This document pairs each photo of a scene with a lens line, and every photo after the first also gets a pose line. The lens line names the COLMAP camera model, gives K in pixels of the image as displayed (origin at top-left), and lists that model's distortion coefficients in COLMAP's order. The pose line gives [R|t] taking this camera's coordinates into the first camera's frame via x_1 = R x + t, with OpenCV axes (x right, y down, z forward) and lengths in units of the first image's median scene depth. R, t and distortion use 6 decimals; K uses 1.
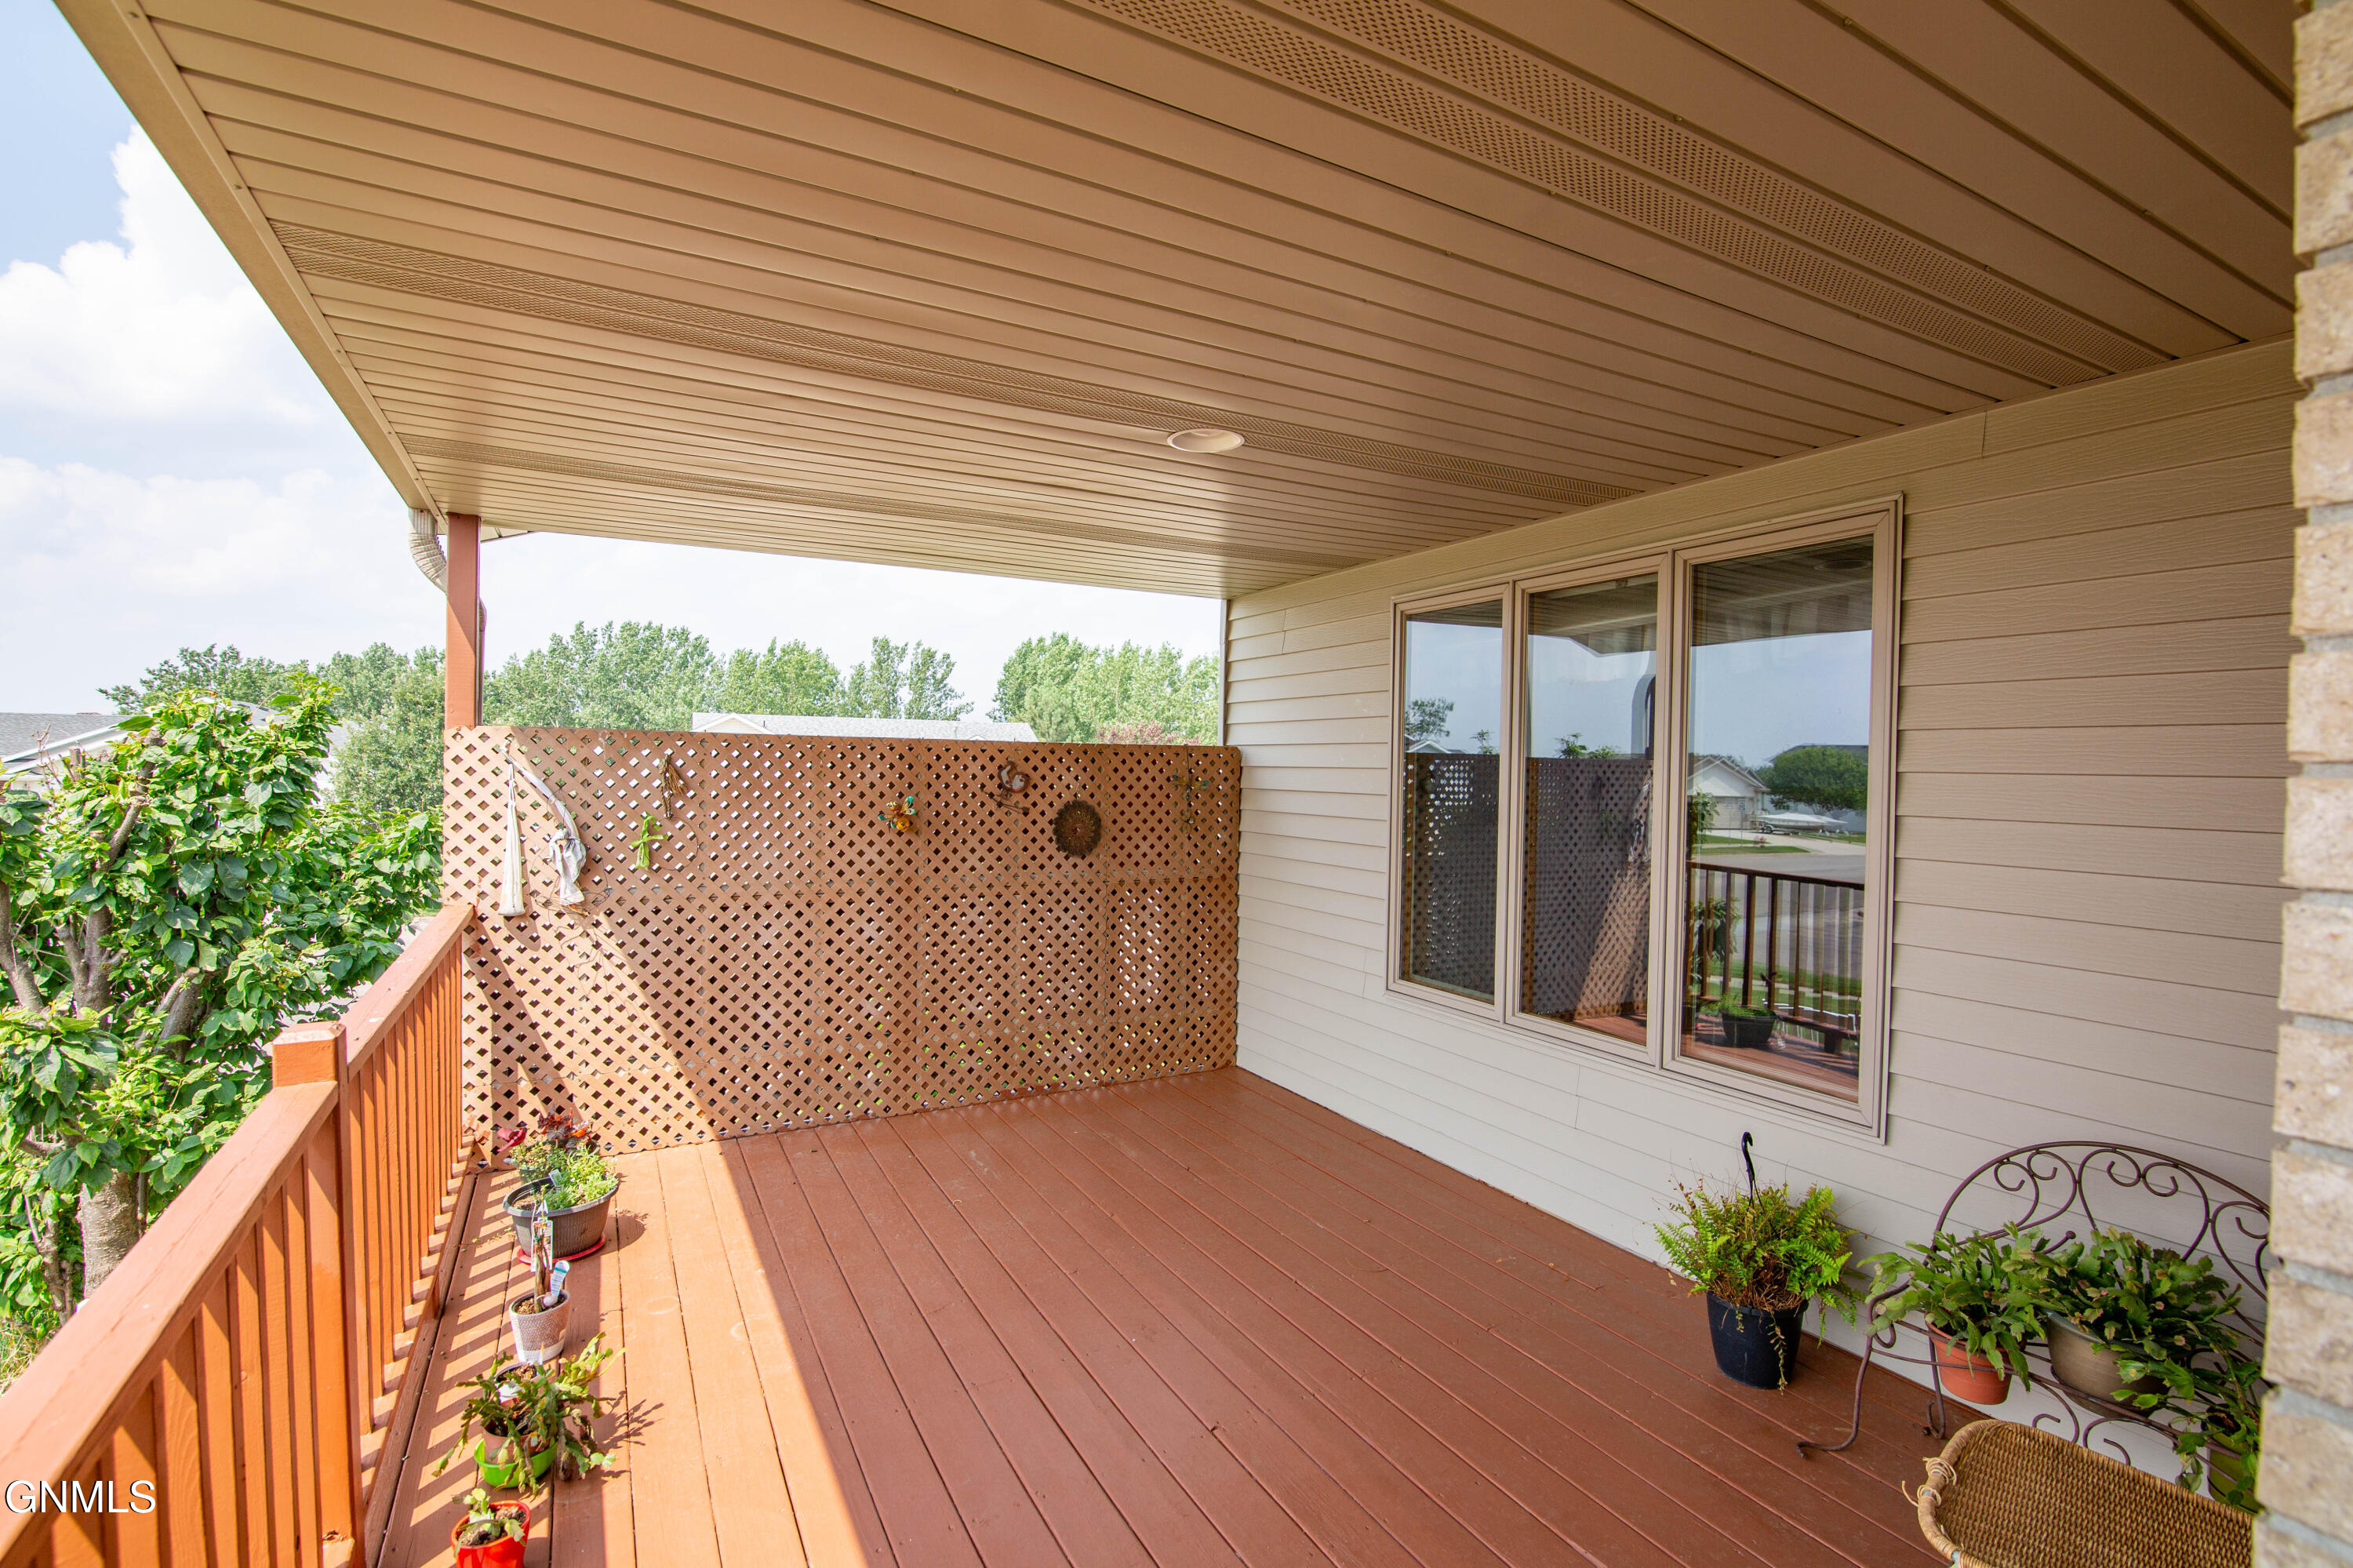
lens RADIAL K [[1091.8, 0, 1168.9], [0, 1091.8, 790.6], [0, 0, 1]] dist [-0.020473, 0.001270]
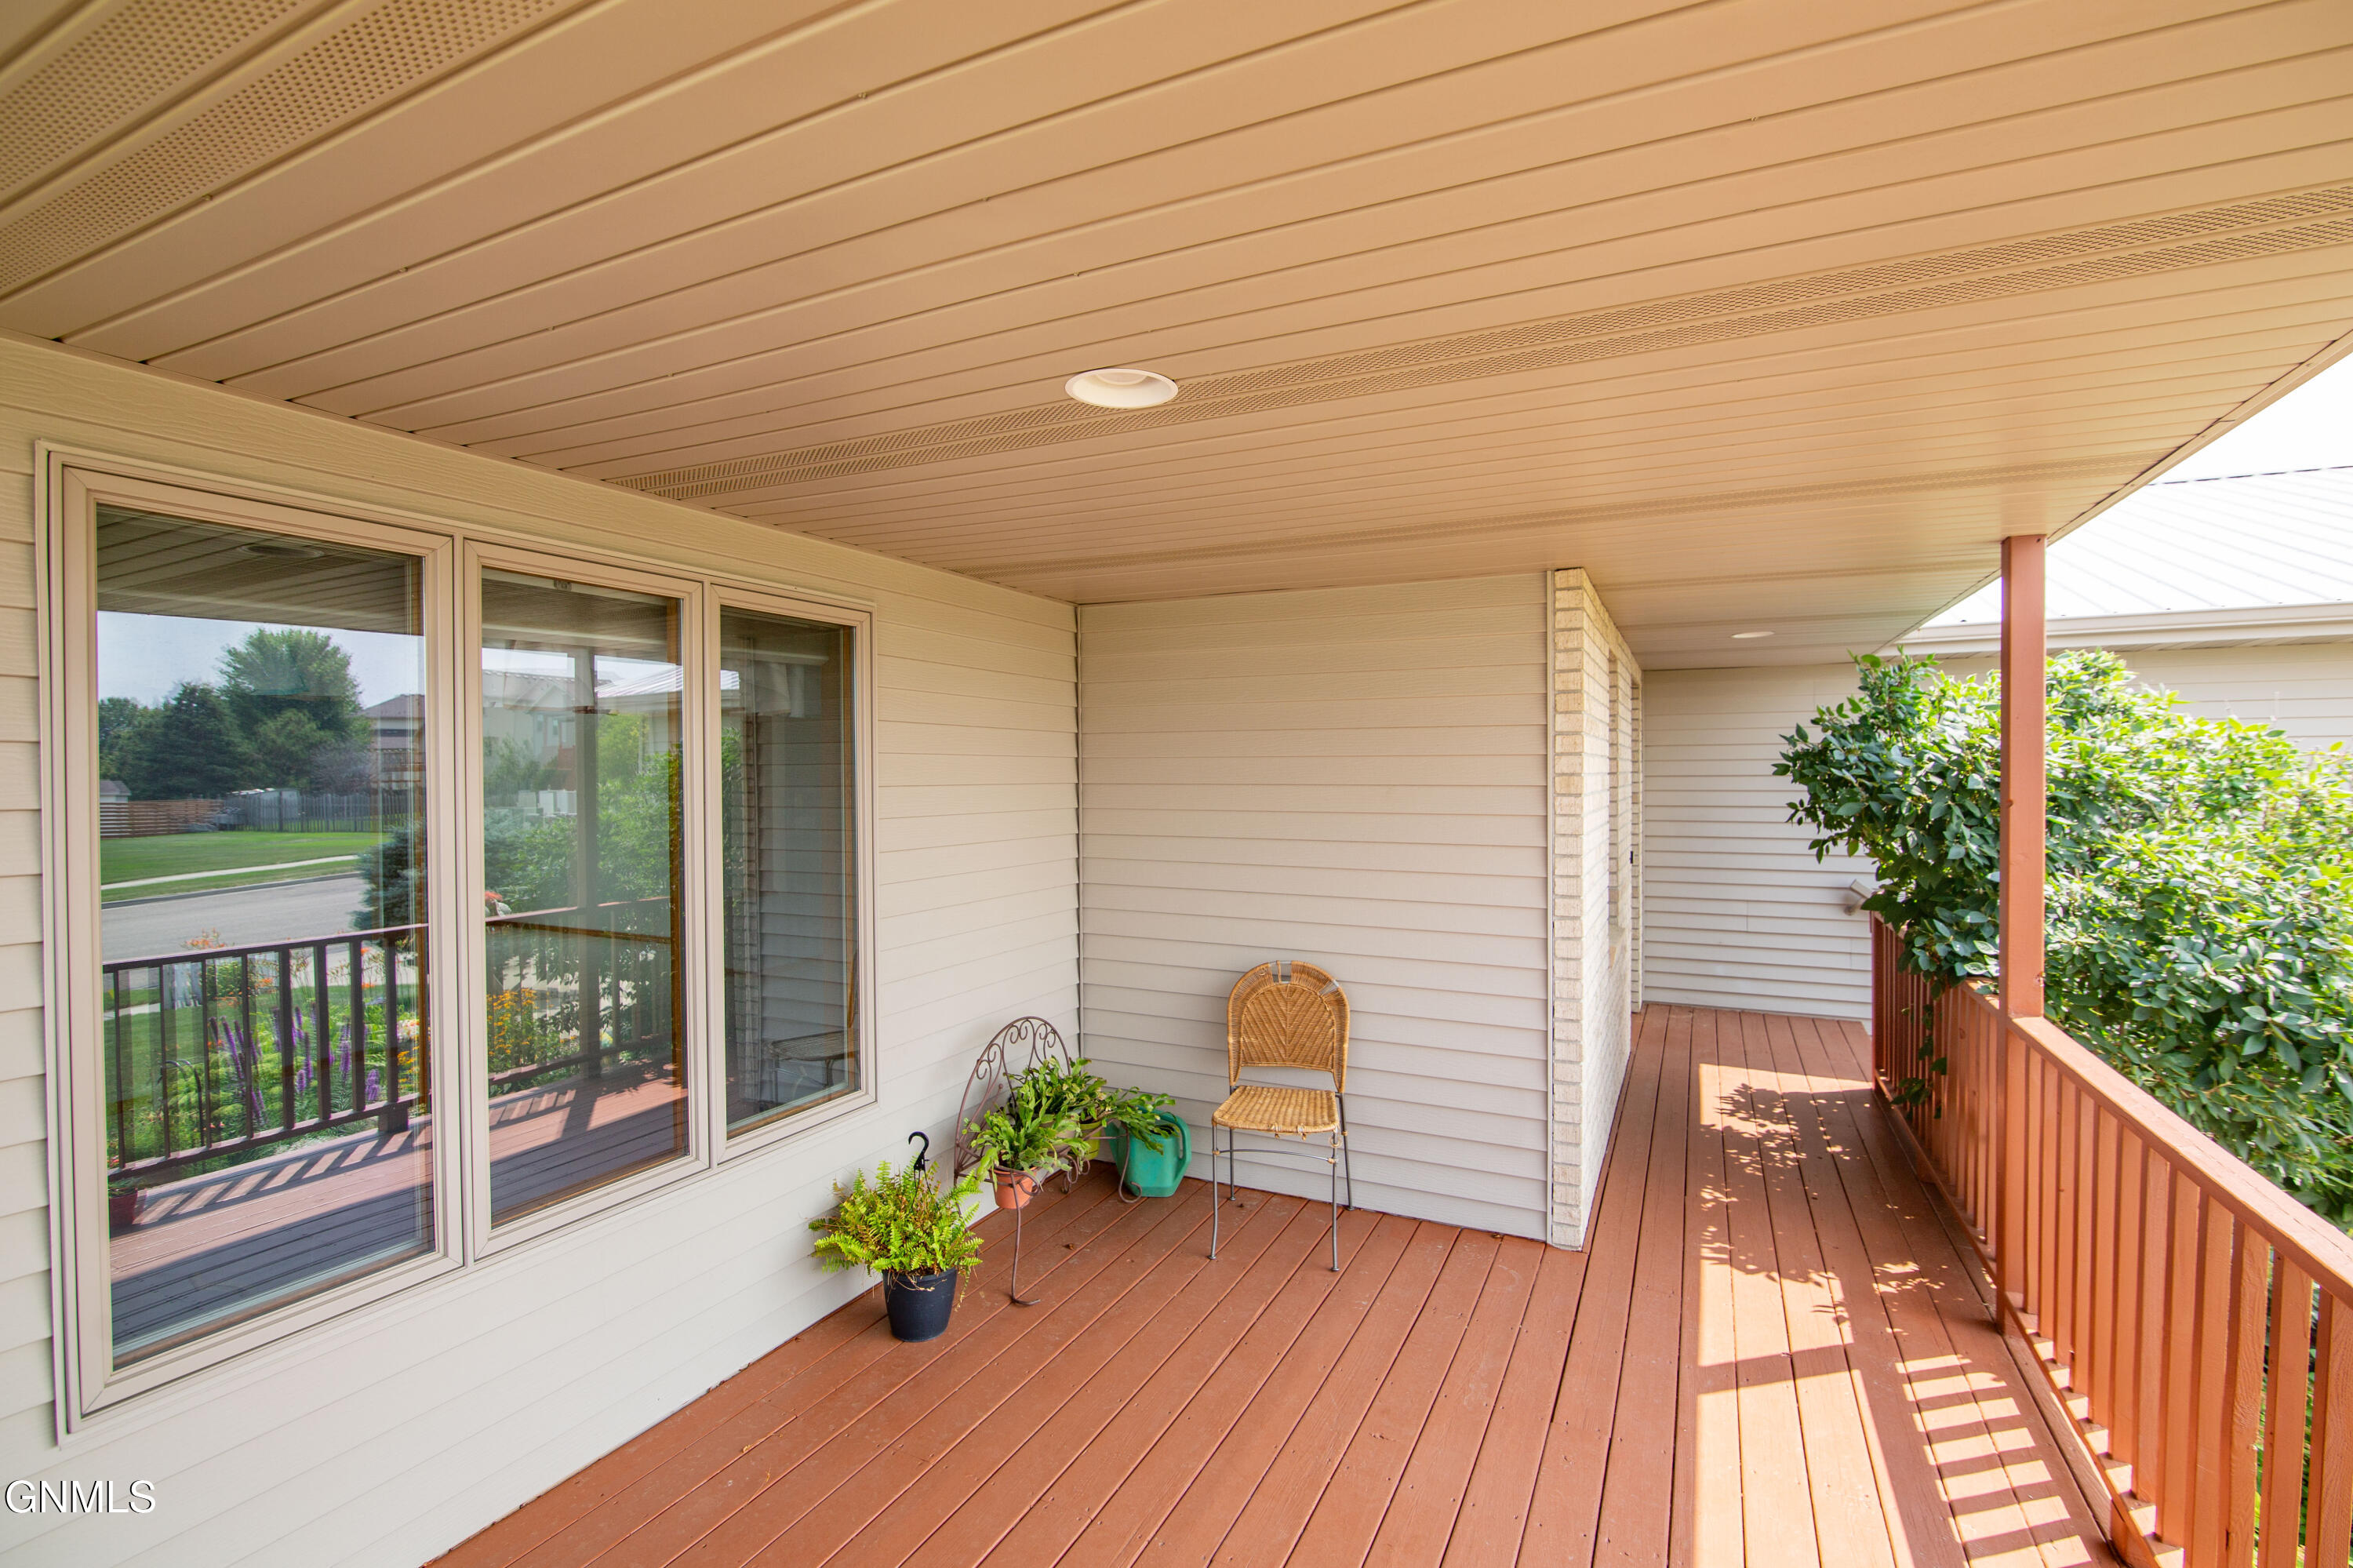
lens RADIAL K [[1091.8, 0, 1175.6], [0, 1091.8, 789.0], [0, 0, 1]] dist [-0.020473, 0.001270]
pose [[-0.555504, -0.010114, 0.831452, -0.610132], [0.024553, 0.999290, 0.028560, -0.078916], [-0.831151, 0.036280, -0.554862, 1.433004]]
